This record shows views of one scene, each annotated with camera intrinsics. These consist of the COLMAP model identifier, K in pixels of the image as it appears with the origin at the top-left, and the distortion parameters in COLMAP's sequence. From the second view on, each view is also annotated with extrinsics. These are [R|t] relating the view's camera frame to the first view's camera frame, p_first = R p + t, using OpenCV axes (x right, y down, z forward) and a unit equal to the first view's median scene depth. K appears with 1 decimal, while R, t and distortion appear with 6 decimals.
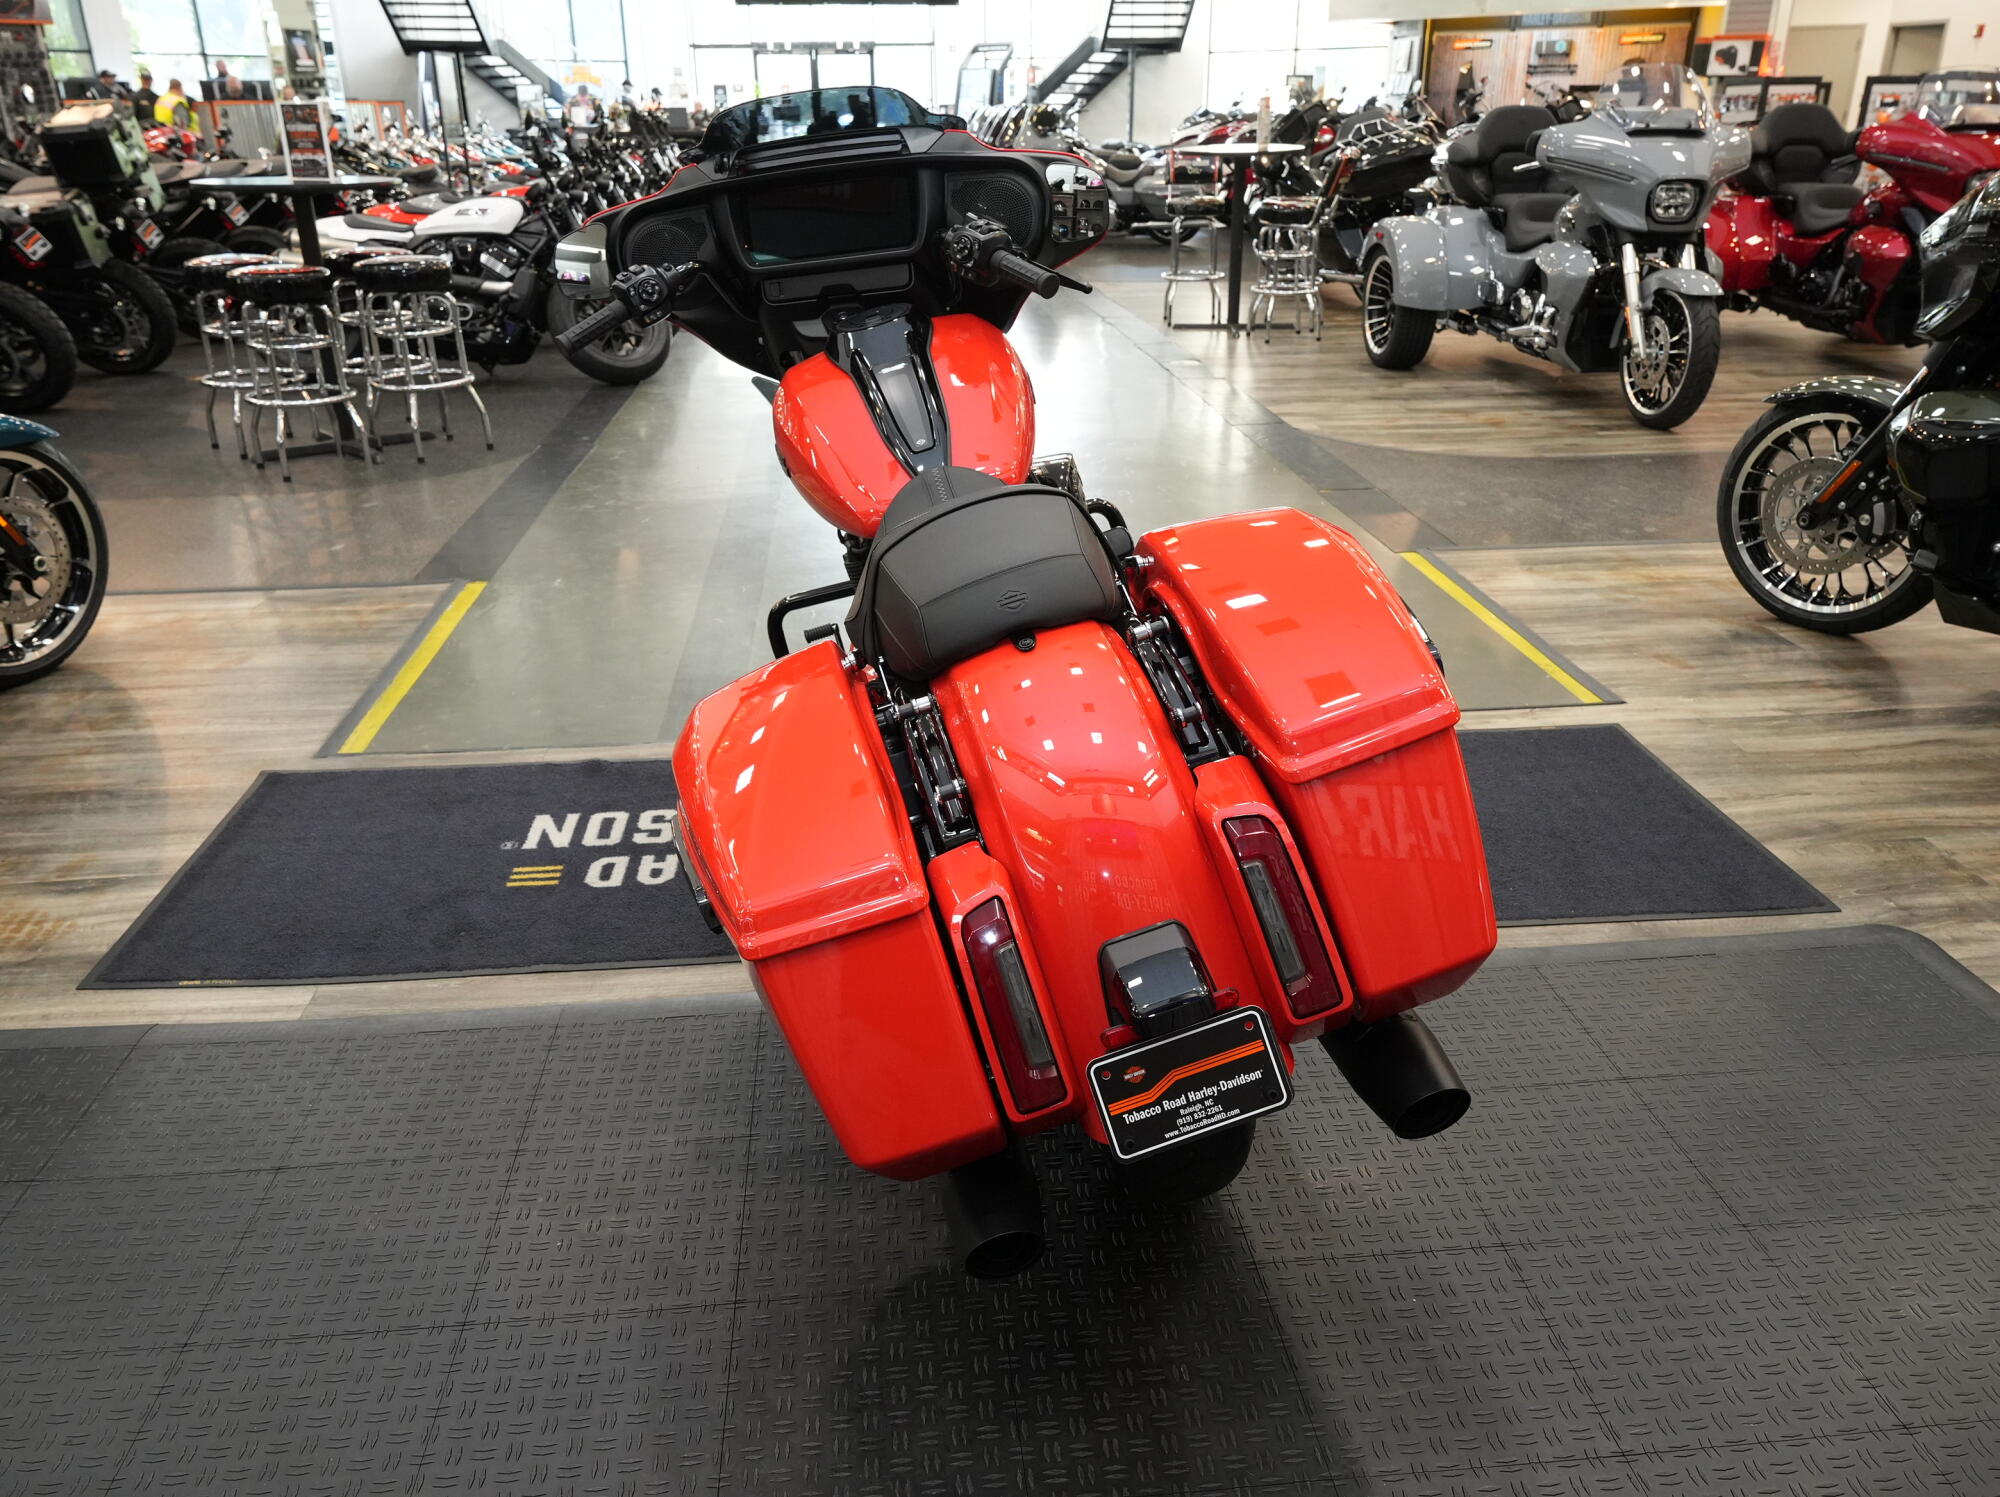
lens RADIAL K [[1488.4, 0, 1001.9], [0, 1488.4, 750.1], [0, 0, 1]] dist [-0.005183, 0.002678]
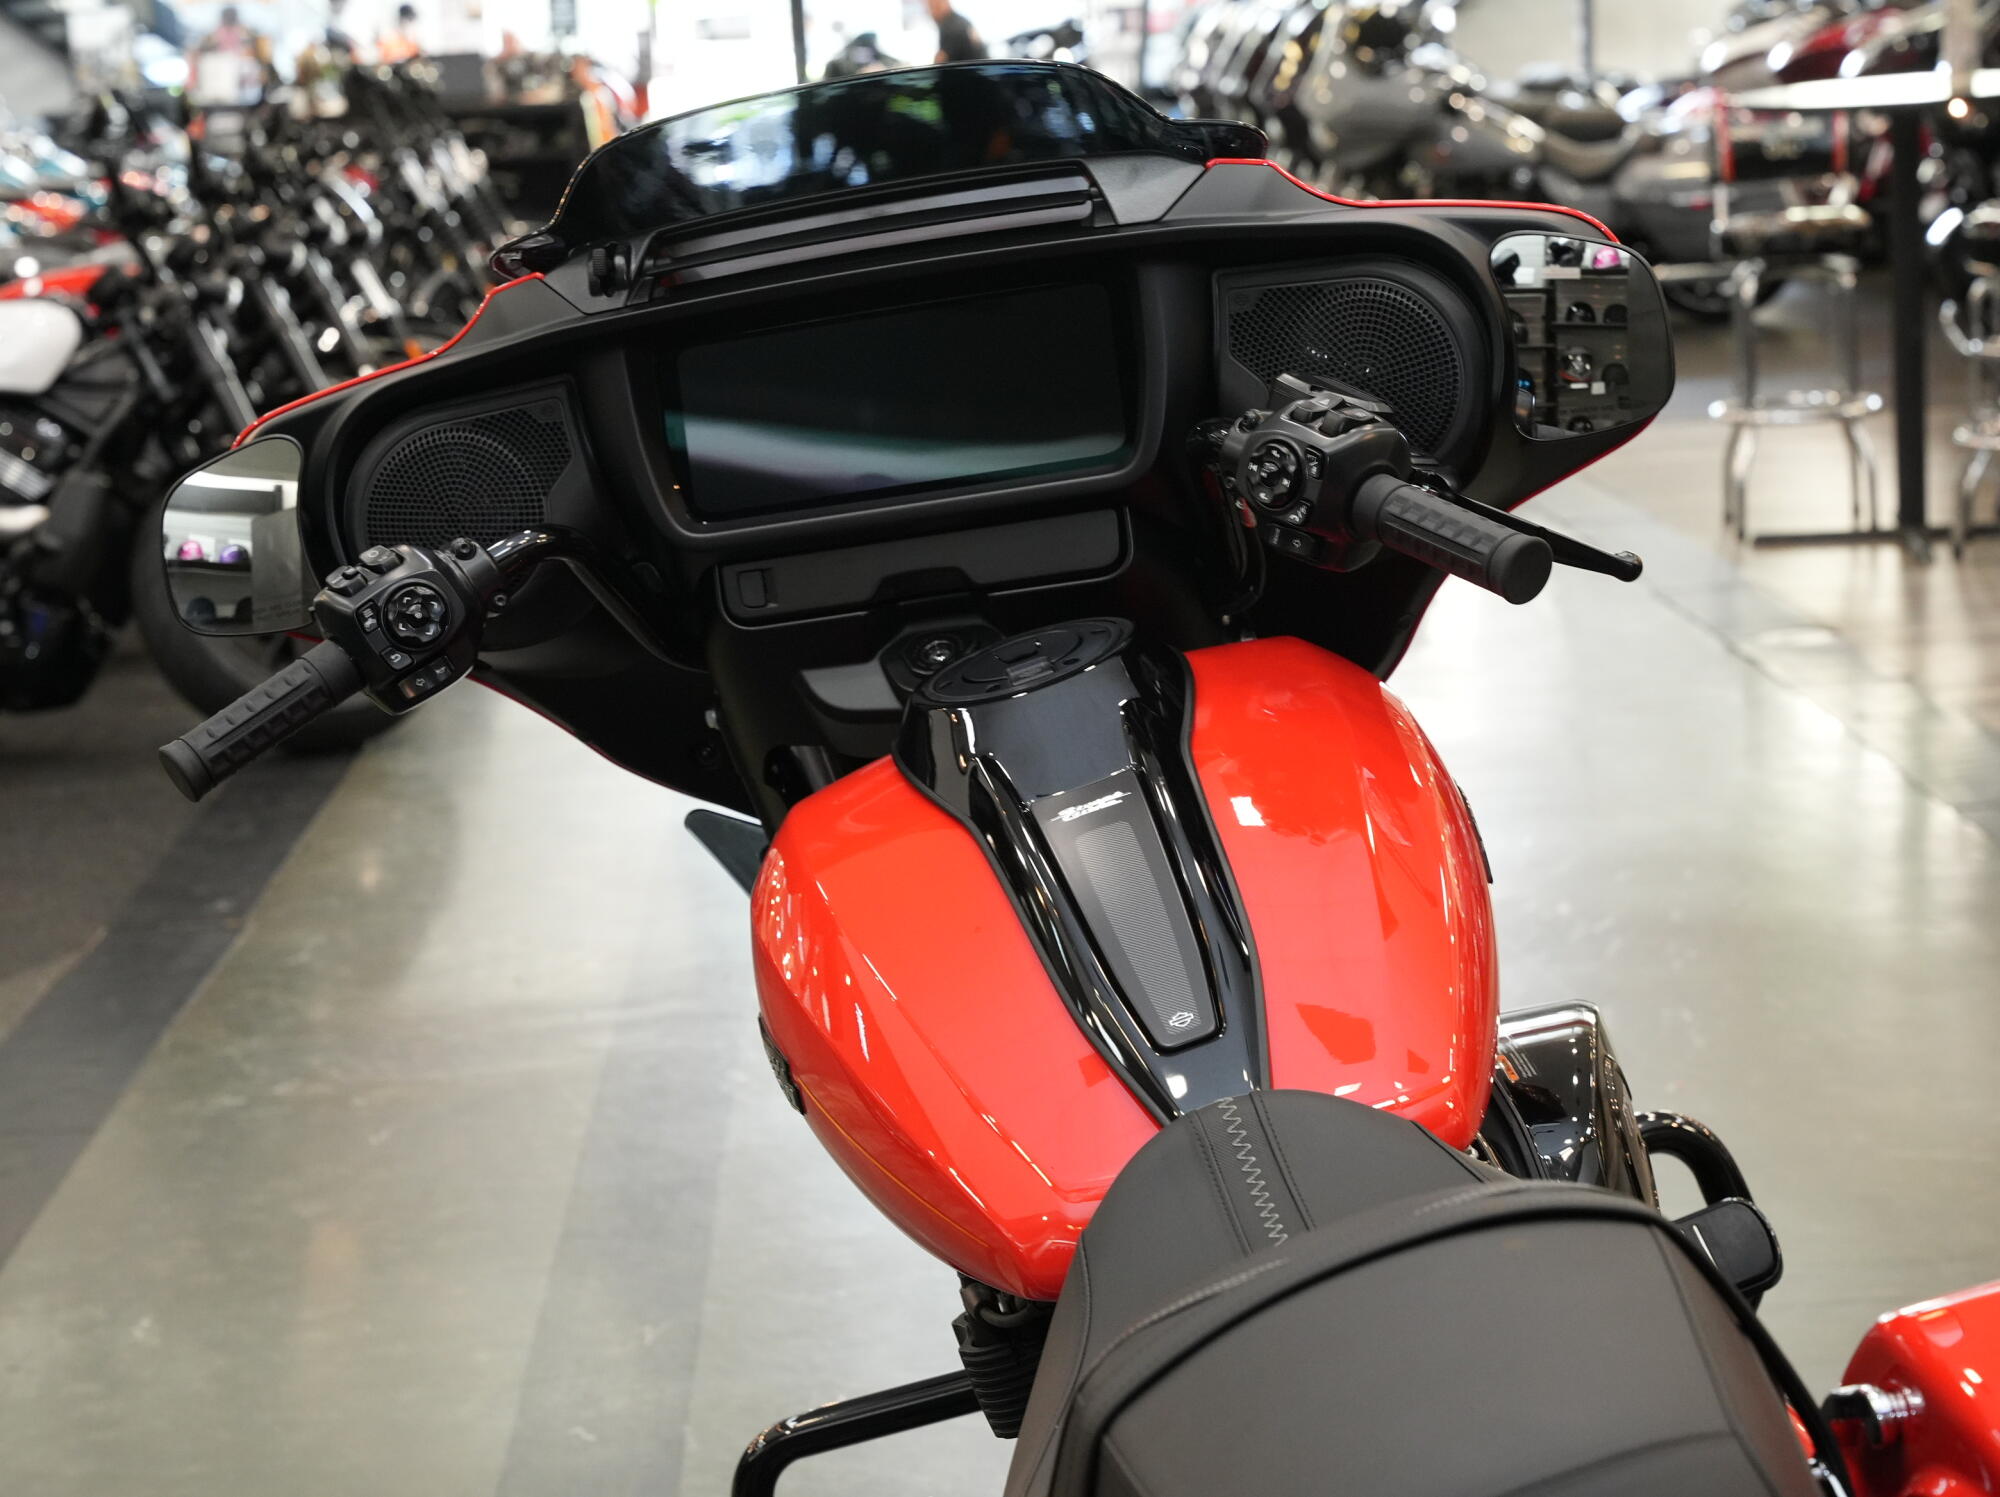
lens RADIAL K [[3913.4, 0, 995.2], [0, 3913.4, 761.3], [0, 0, 1]] dist [0.039052, 0.000000]
pose [[0.996850, -0.036179, -0.070579, -0.023522], [0.020246, 0.976493, -0.214598, -0.053191], [0.076683, 0.212493, 0.974149, 0.066827]]
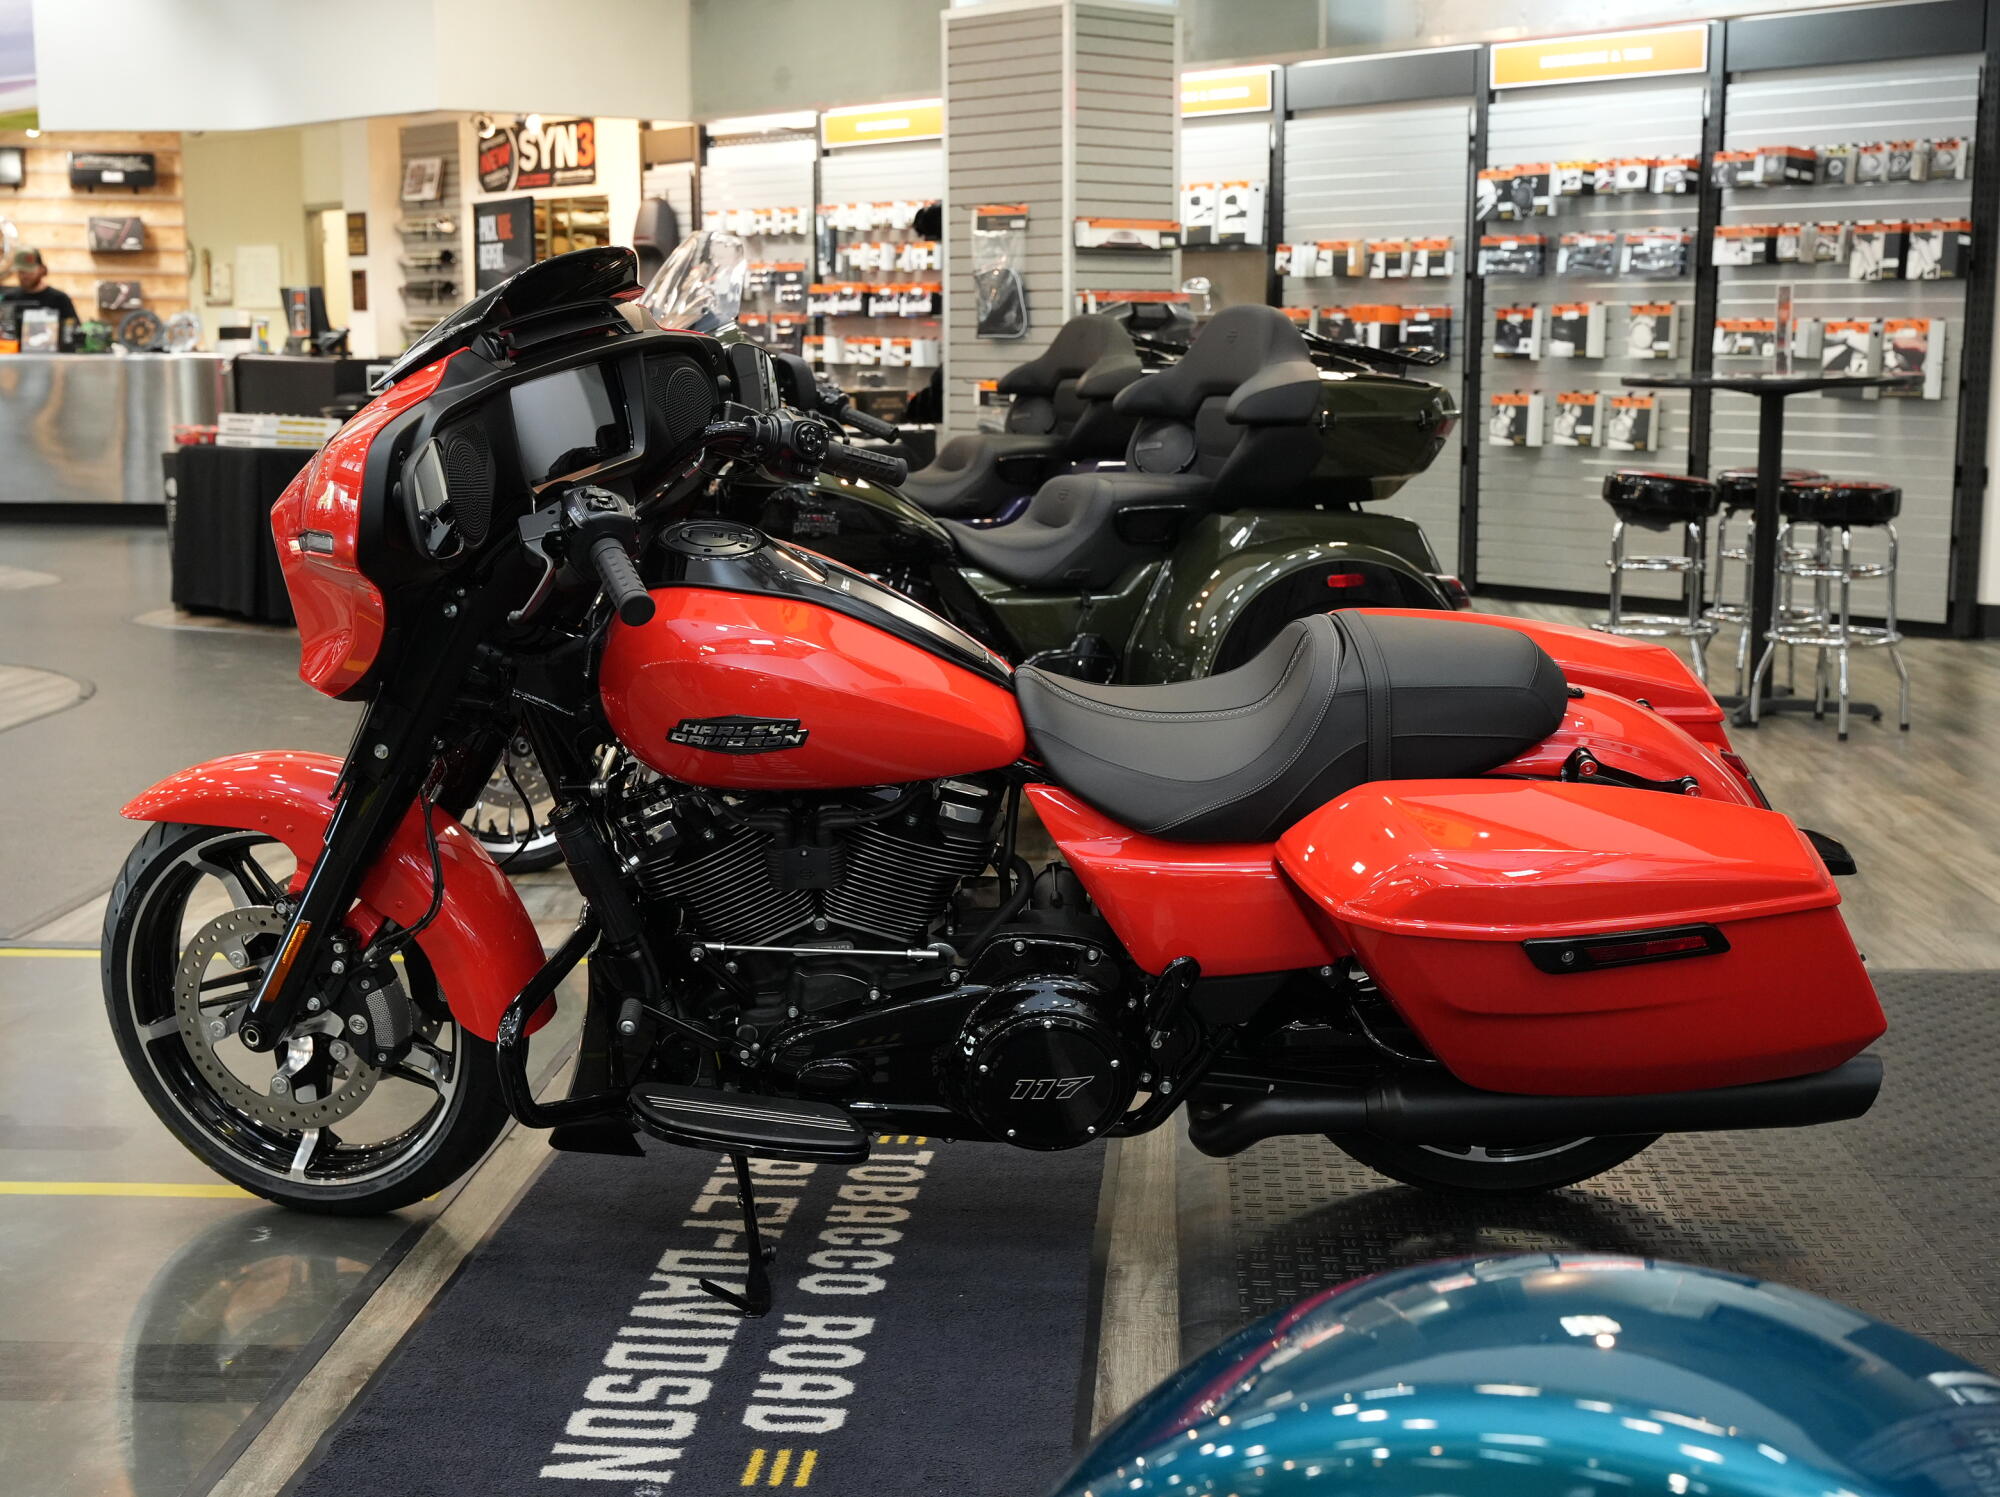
lens RADIAL K [[2633.9, 0, 1001.3], [0, 2633.9, 736.9], [0, 0, 1]] dist [0.026083, 0.000000]
pose [[0.155543, -0.142800, 0.977453, -1.146256], [0.391591, 0.917341, 0.071703, -0.198734], [-0.906897, 0.371609, 0.198605, 0.538392]]
